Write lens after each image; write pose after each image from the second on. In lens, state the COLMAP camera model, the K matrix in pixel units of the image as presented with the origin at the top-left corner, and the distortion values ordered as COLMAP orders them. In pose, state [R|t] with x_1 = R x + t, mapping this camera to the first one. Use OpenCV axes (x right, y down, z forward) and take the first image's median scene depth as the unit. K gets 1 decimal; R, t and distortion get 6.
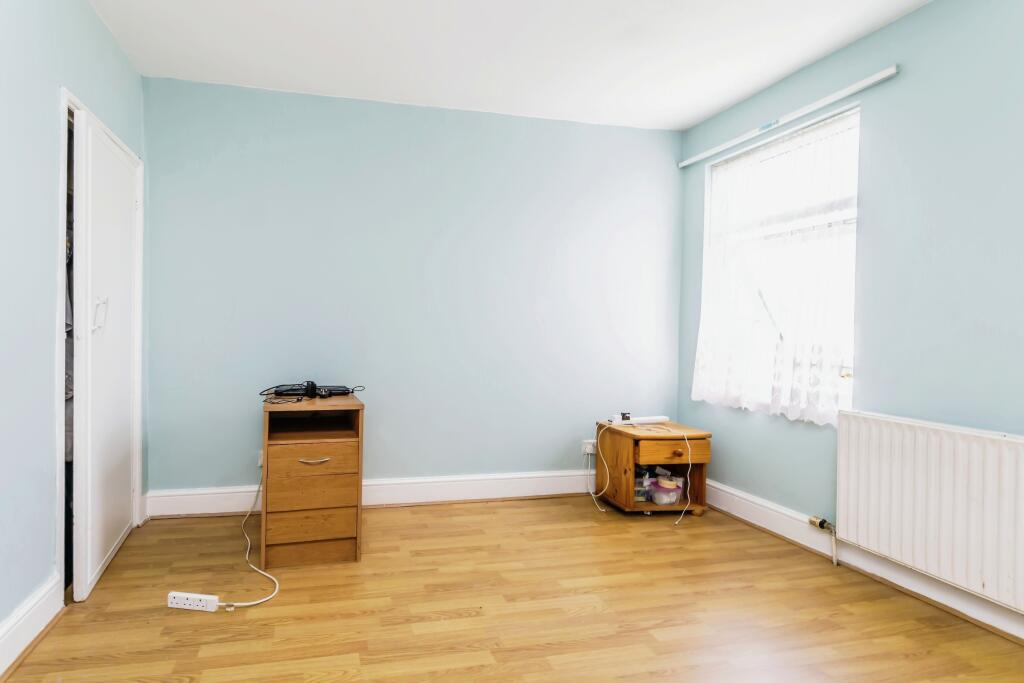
lens RADIAL K [[465.9, 0, 512.1], [0, 465.9, 341.7], [0, 0, 1]] dist [0.001824, 0.001953]
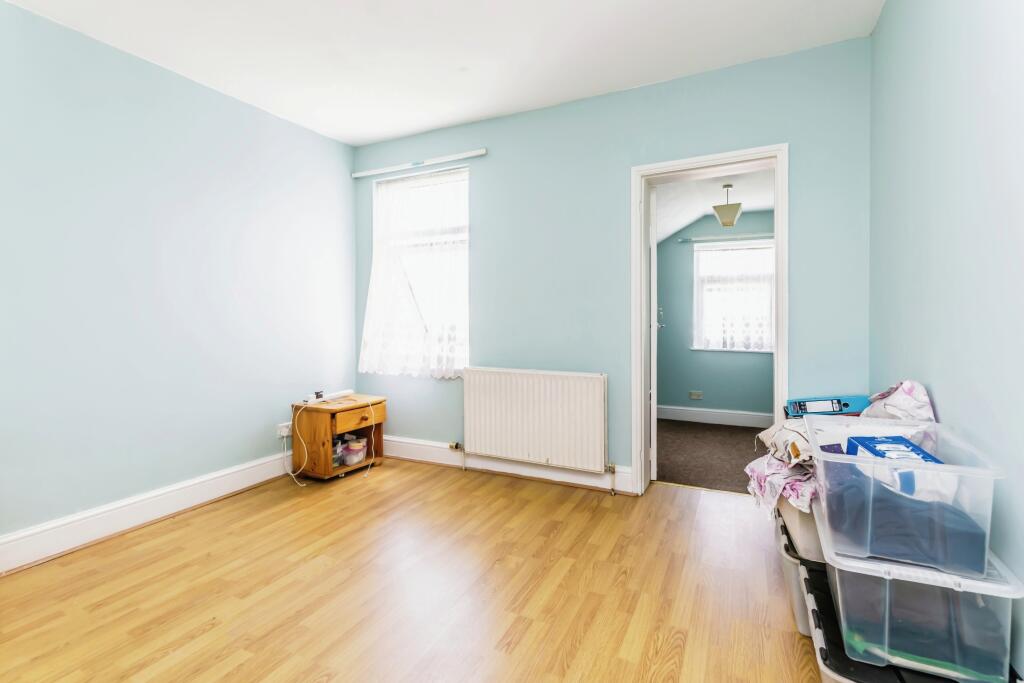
lens RADIAL K [[465.9, 0, 518.7], [0, 465.9, 327.3], [0, 0, 1]] dist [0.001824, 0.001953]
pose [[0.603571, -0.037341, 0.796435, -0.371451], [0.027575, 0.999283, 0.025955, -0.016099], [-0.796832, 0.006296, 0.604168, -0.046641]]
